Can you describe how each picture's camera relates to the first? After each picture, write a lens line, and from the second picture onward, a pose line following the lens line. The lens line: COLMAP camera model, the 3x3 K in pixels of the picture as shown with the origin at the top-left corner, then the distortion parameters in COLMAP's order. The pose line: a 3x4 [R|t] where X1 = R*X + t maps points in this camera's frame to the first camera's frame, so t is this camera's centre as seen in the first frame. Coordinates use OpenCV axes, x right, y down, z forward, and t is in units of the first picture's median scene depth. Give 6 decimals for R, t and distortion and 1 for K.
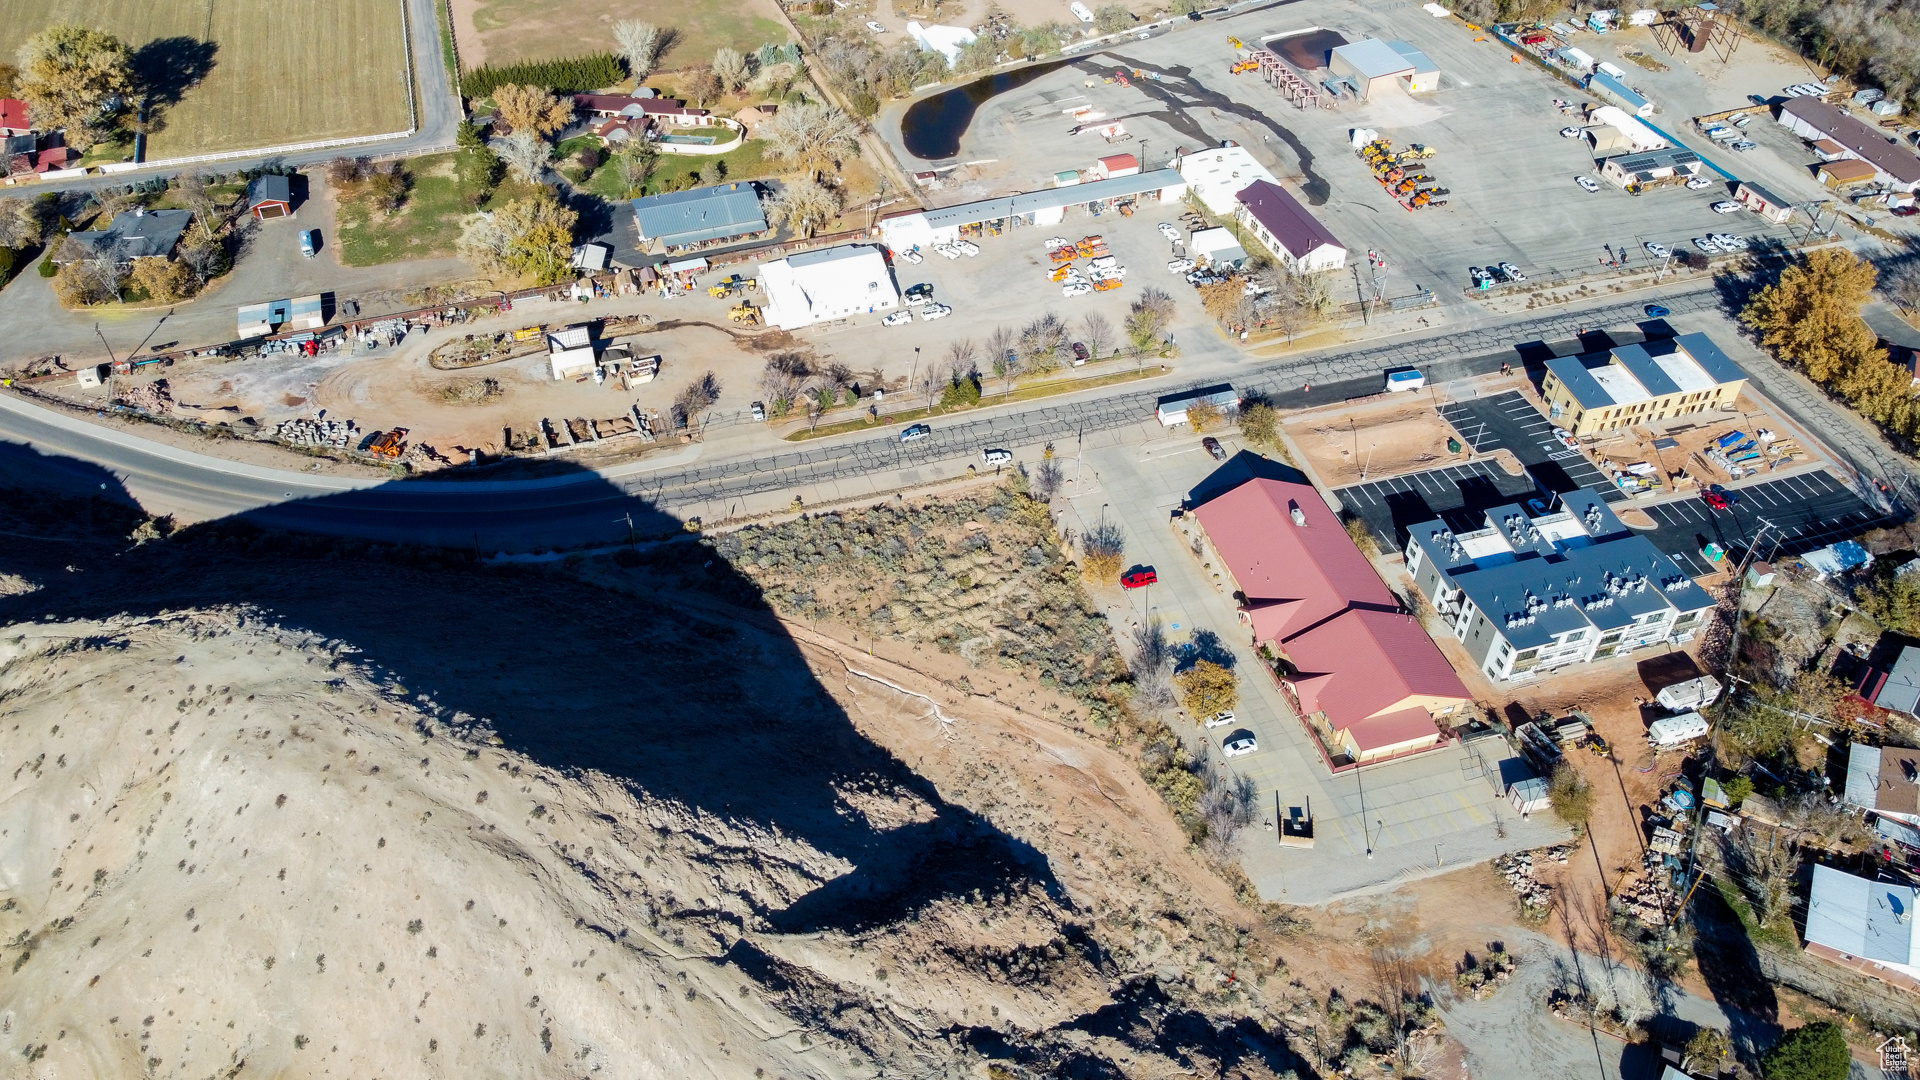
lens RADIAL K [[1456.0, 0, 940.2], [0, 1456.0, 539.8], [0, 0, 1]] dist [0.002859, -0.002111]
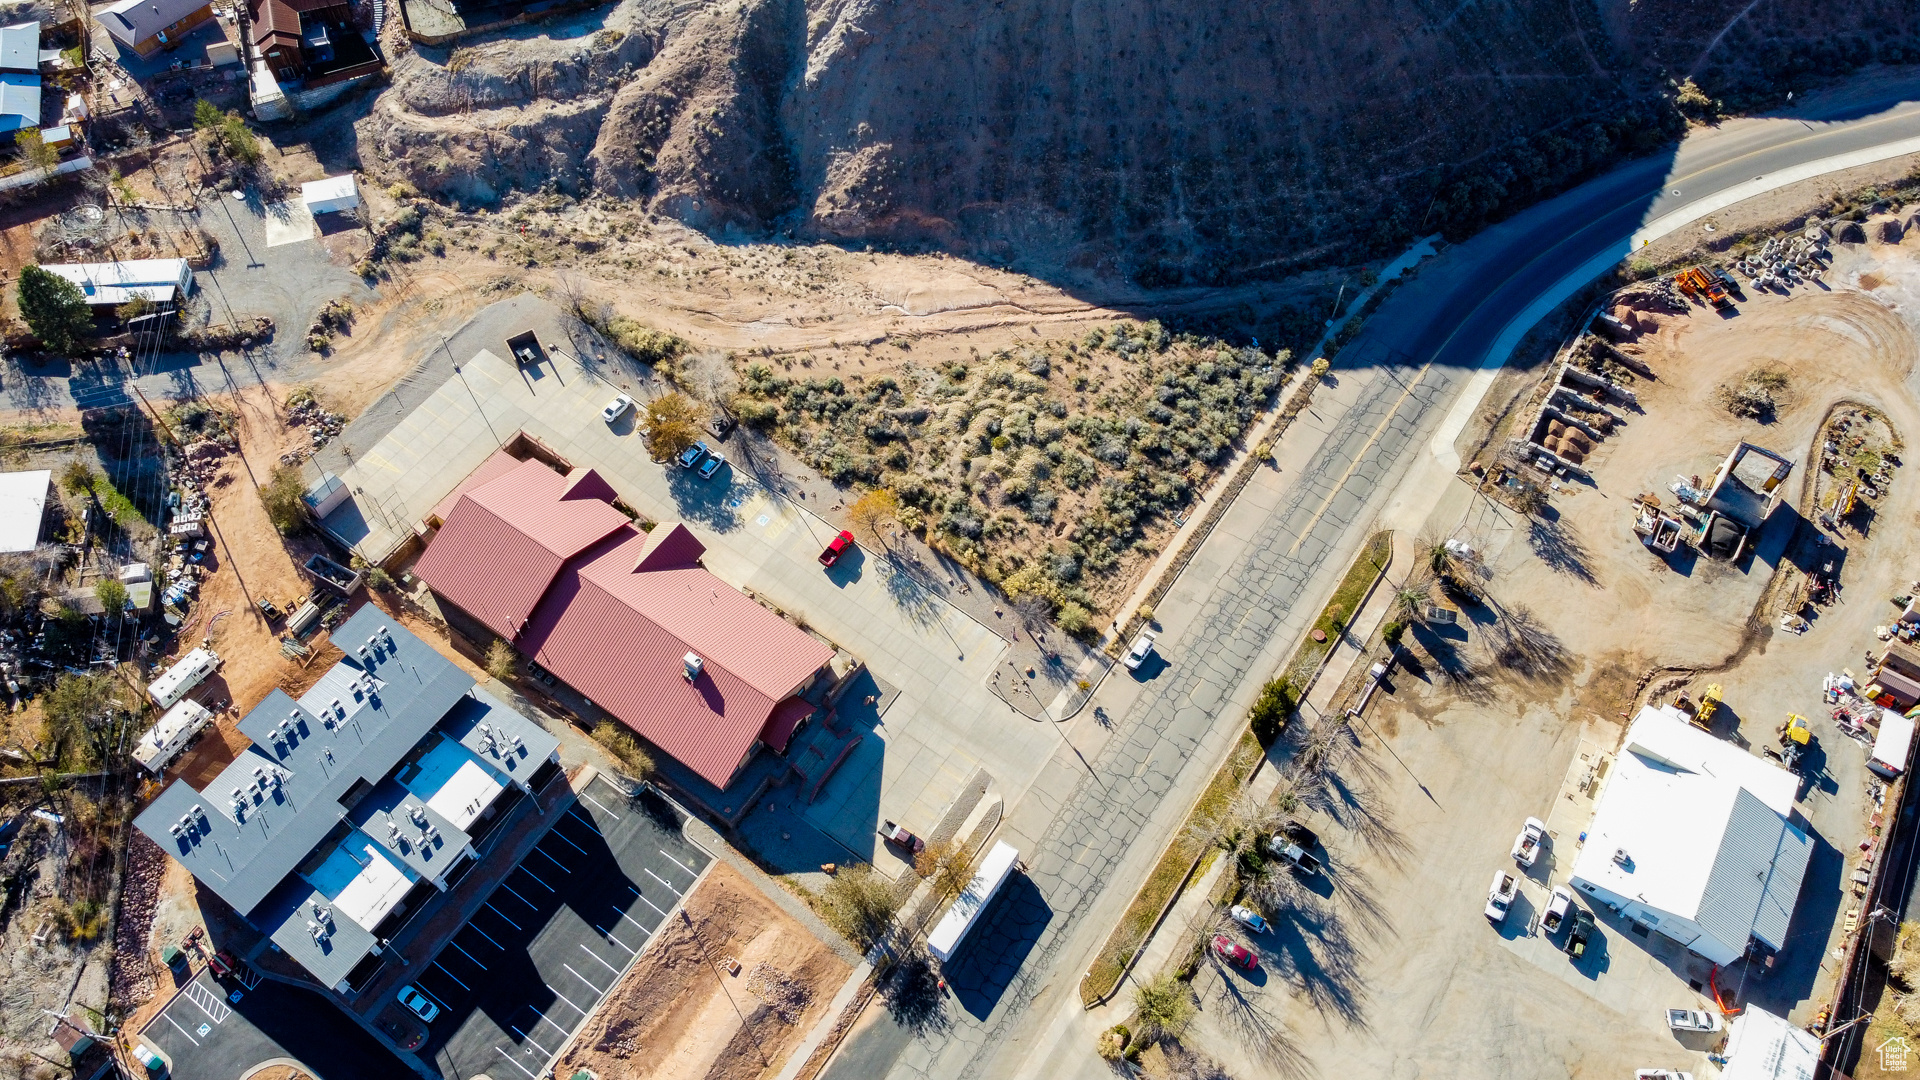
lens RADIAL K [[1456.0, 0, 940.2], [0, 1456.0, 539.8], [0, 0, 1]] dist [0.002859, -0.002111]
pose [[-0.778679, 0.522225, -0.347764, 0.451802], [-0.423970, -0.029377, 0.905199, -0.888292], [0.462501, 0.852302, 0.244283, 1.005562]]
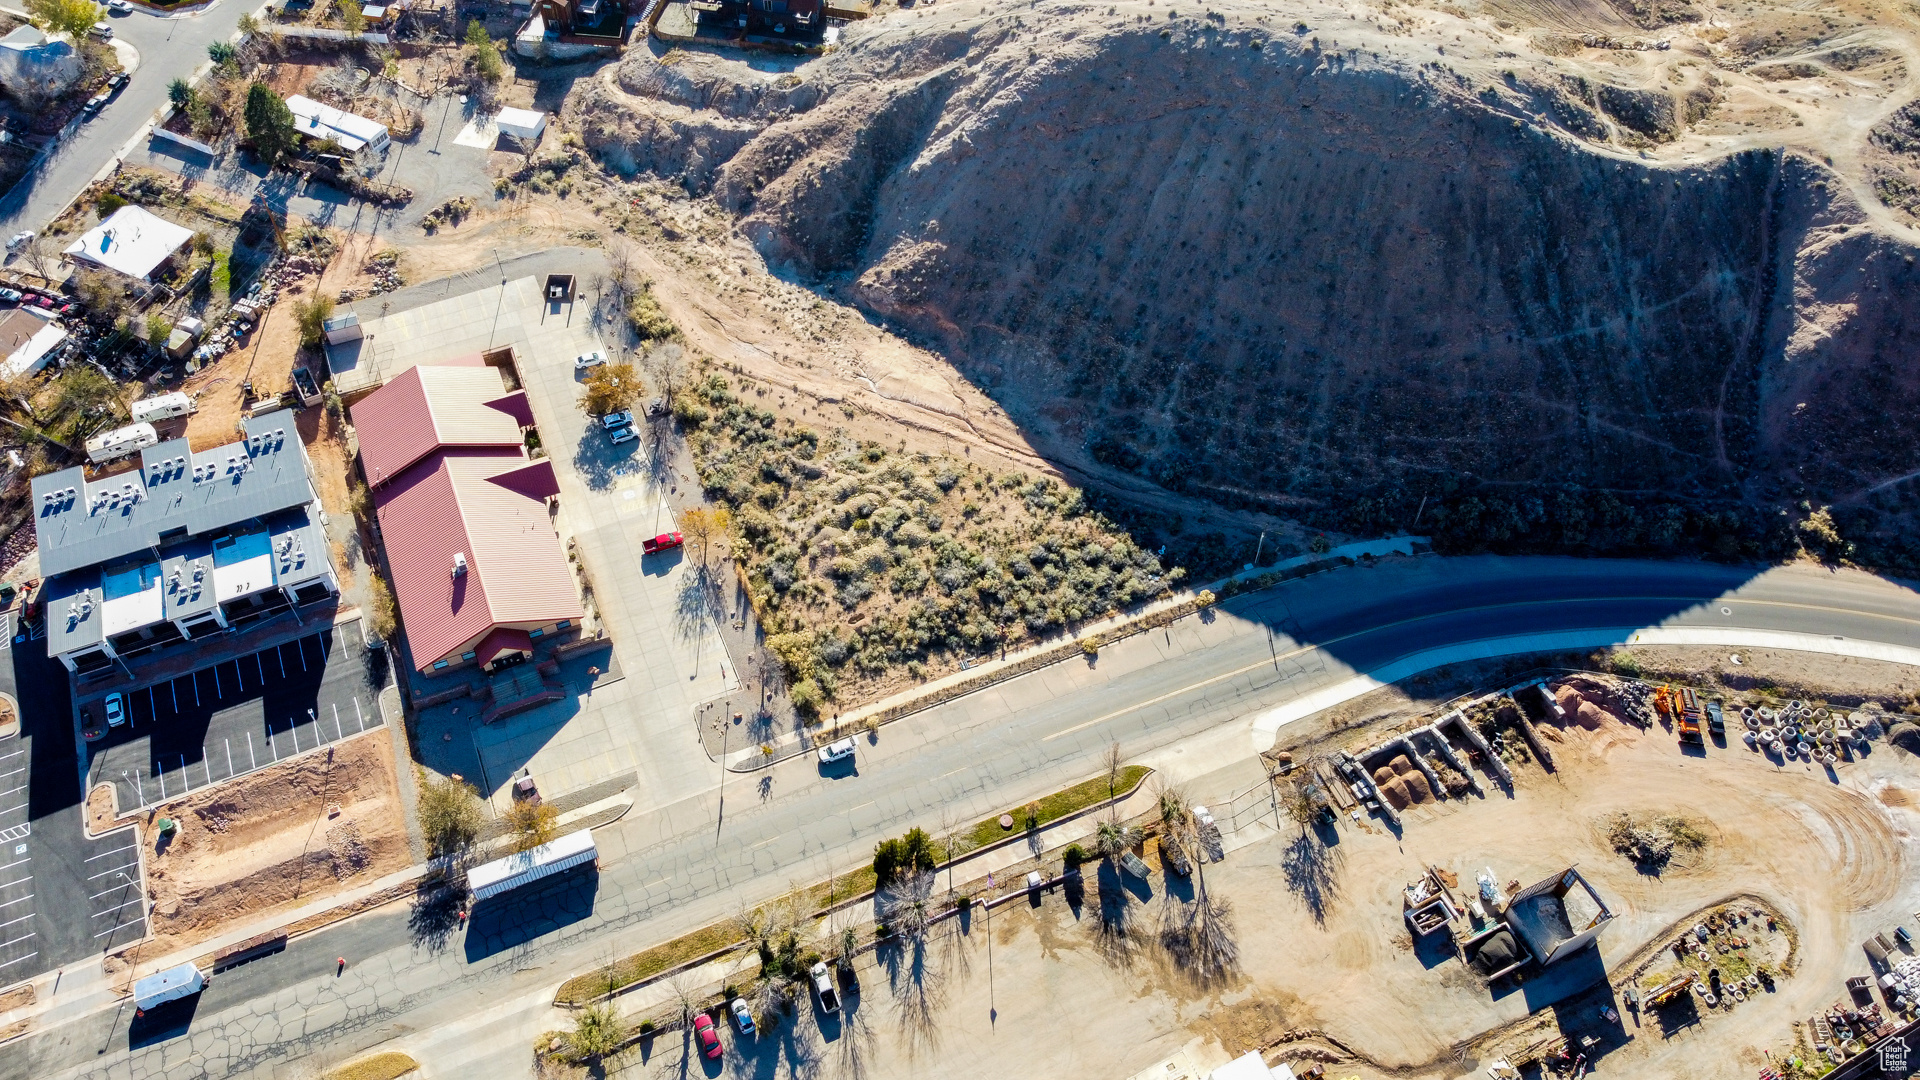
lens RADIAL K [[1451.3, 0, 939.4], [0, 1451.3, 542.2], [0, 0, 1]] dist [0.004352, -0.000190]
pose [[-0.991729, 0.095901, -0.085303, 0.056251], [-0.090468, -0.050863, 0.994600, -1.041016], [0.091044, 0.994091, 0.059118, 1.174558]]
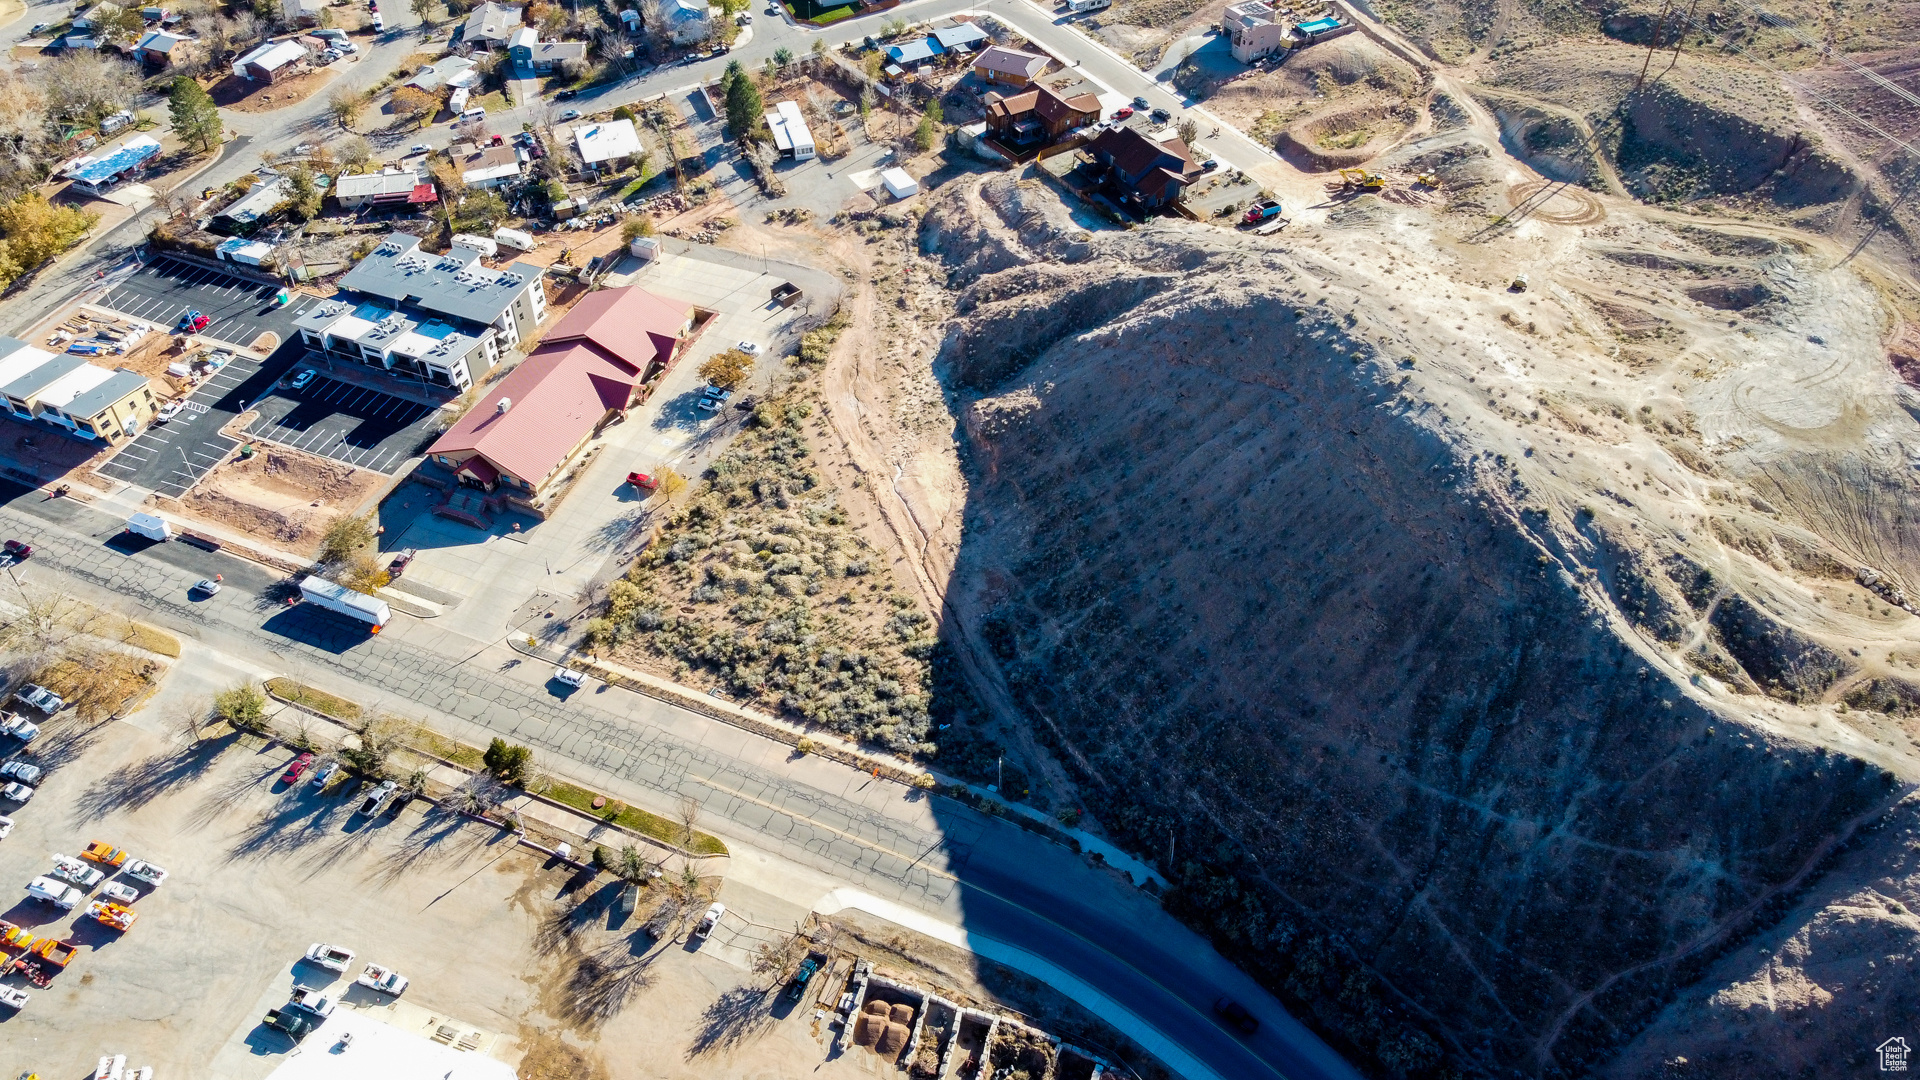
lens RADIAL K [[1442.2, 0, 939.1], [0, 1442.2, 551.9], [0, 0, 1]] dist [0.008224, -0.001797]
pose [[-0.778552, -0.431364, 0.455832, -0.631924], [0.424207, 0.173558, 0.888778, -0.960830], [-0.462500, 0.885327, 0.047864, 1.094406]]
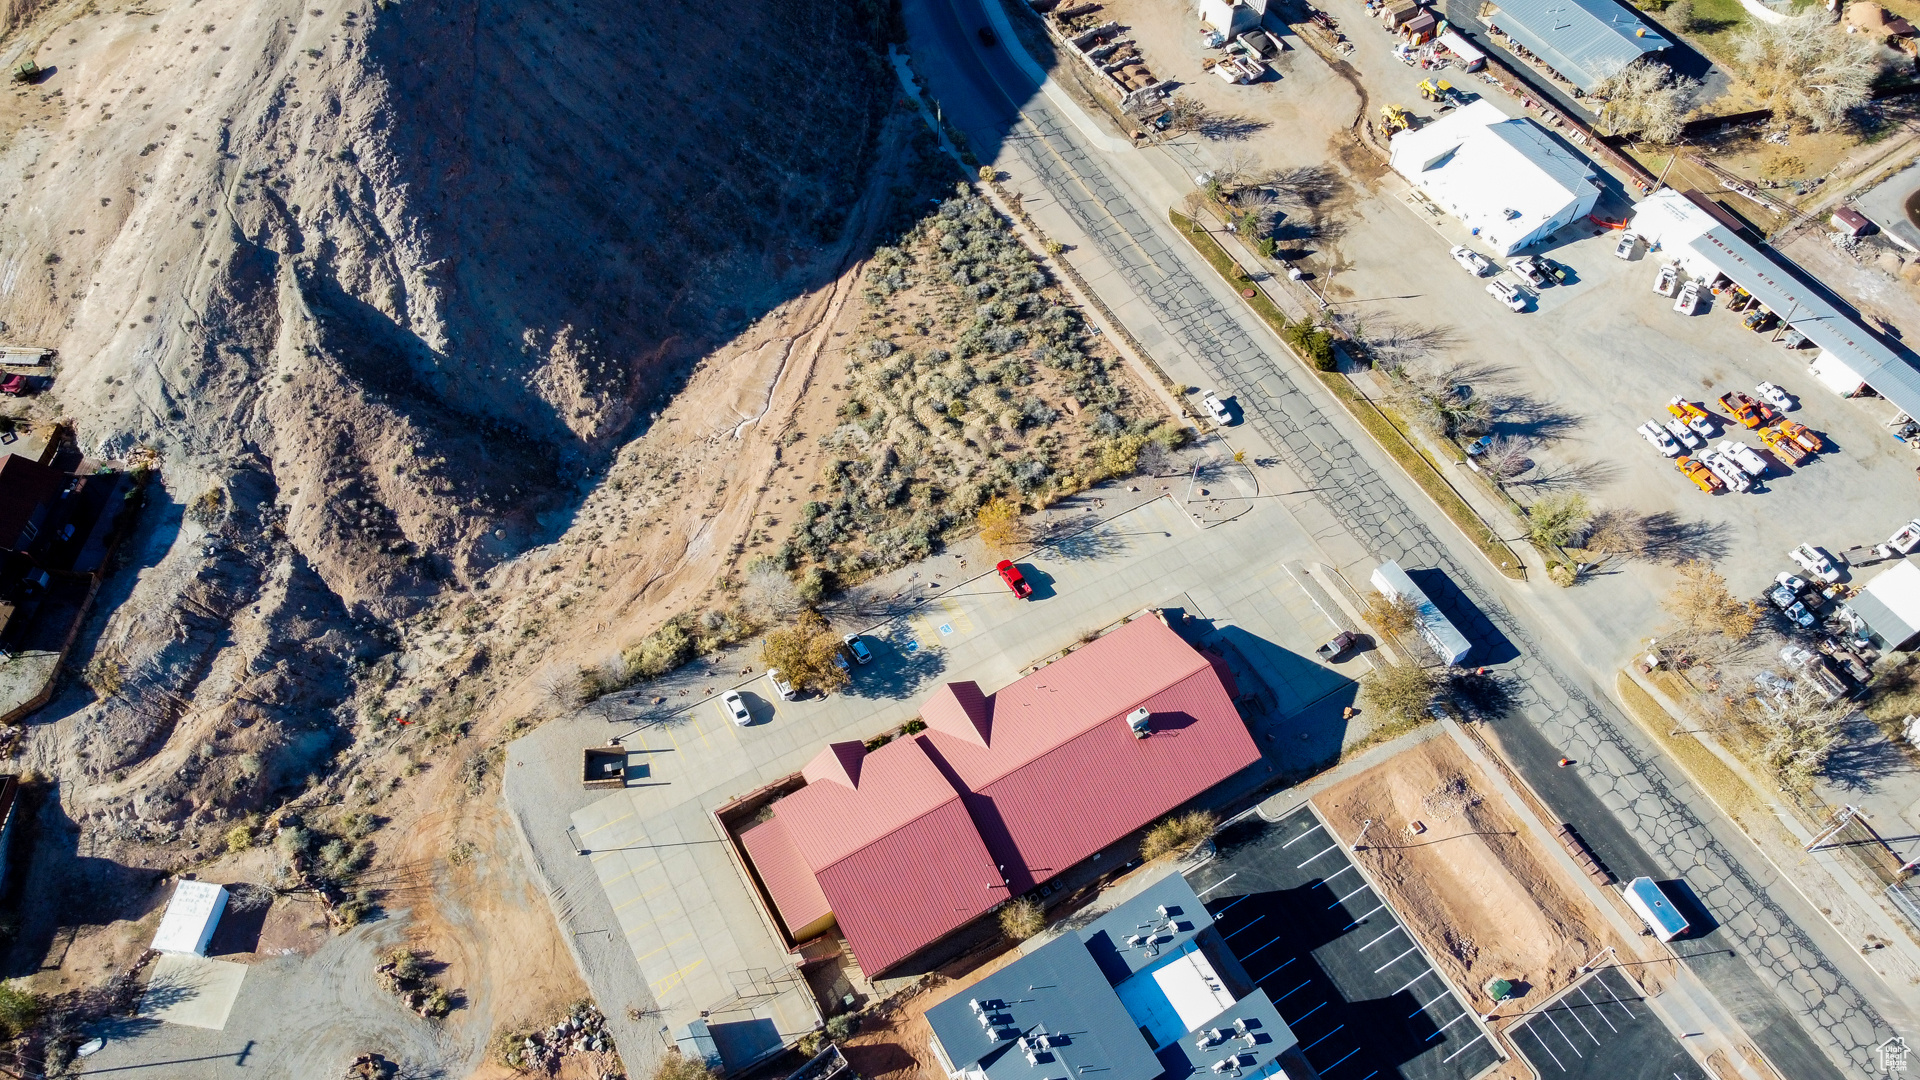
lens RADIAL K [[1456.0, 0, 940.2], [0, 1456.0, 539.8], [0, 0, 1]] dist [0.002859, -0.002111]
pose [[0.241890, 0.806174, -0.539974, 0.640136], [-0.656792, 0.545667, 0.520454, -0.435752], [0.714223, 0.228758, 0.661480, 0.559991]]
